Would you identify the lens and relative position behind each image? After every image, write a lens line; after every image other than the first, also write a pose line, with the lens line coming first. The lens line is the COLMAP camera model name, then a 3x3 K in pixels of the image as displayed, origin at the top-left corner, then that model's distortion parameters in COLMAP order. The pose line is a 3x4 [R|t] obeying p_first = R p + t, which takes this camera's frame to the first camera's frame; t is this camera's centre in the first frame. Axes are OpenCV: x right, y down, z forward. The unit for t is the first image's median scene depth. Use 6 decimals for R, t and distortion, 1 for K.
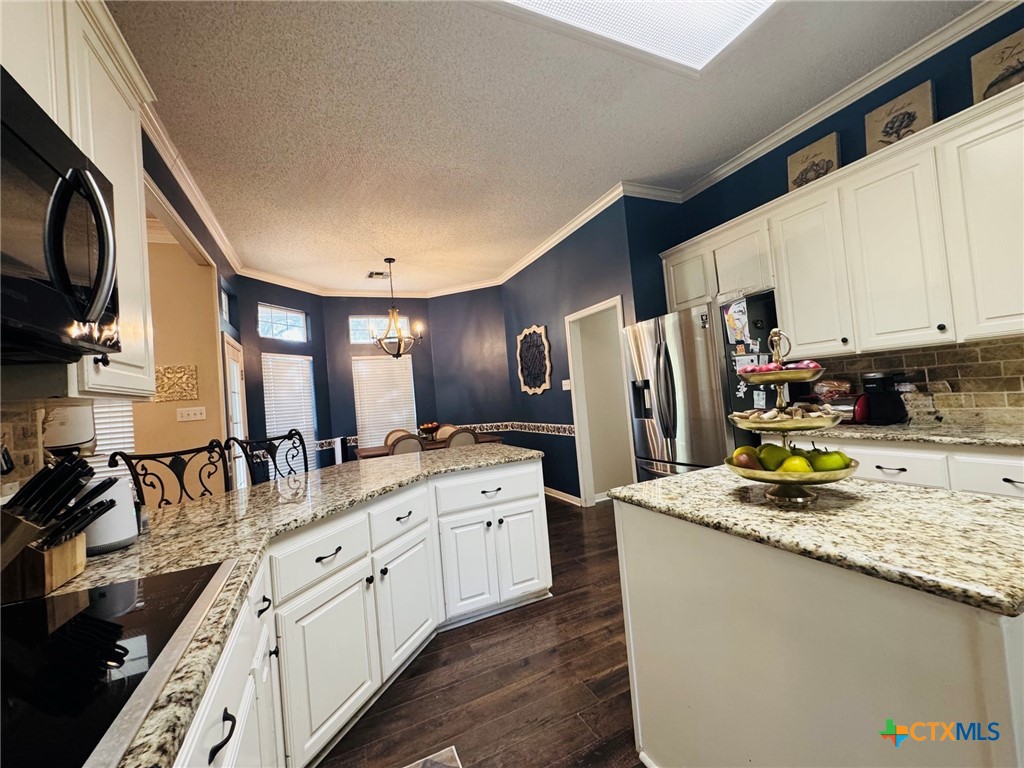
lens RADIAL K [[411.4, 0, 509.4], [0, 411.4, 382.6], [0, 0, 1]] dist [-0.003704, -0.000727]
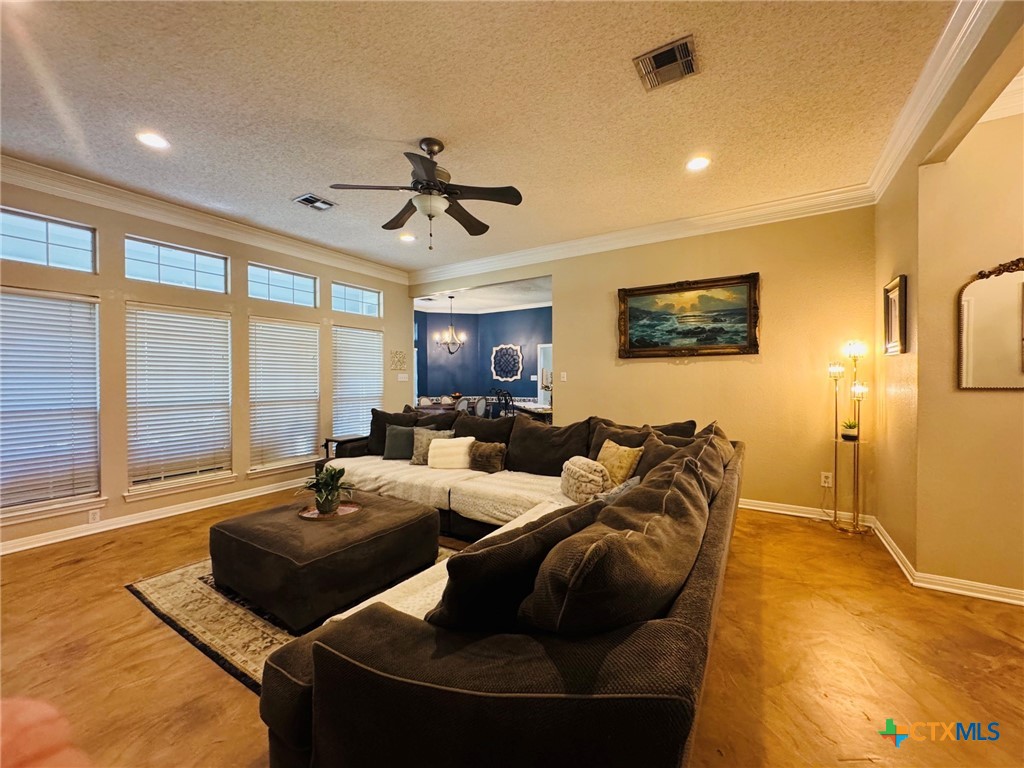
lens RADIAL K [[411.4, 0, 508.8], [0, 411.4, 386.5], [0, 0, 1]] dist [-0.003704, -0.000727]
pose [[0.831835, 0.059246, 0.551852, -0.983102], [-0.061589, 0.997999, -0.014306, 0.077753], [-0.551595, -0.022088, 0.833819, -0.547602]]
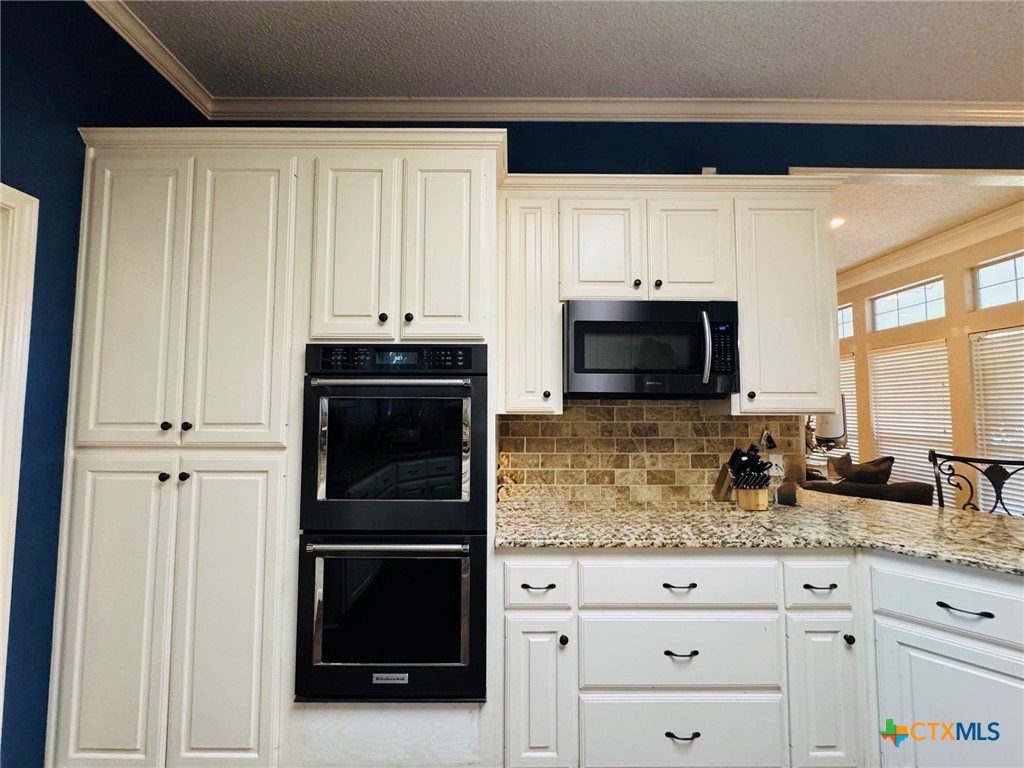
lens RADIAL K [[411.4, 0, 507.2], [0, 411.4, 383.7], [0, 0, 1]] dist [-0.003704, -0.000727]
pose [[-0.406494, 0.027290, -0.913246, 0.226999], [0.065536, 0.997850, 0.000647, -0.036584], [0.911300, -0.059588, -0.407408, 0.159812]]
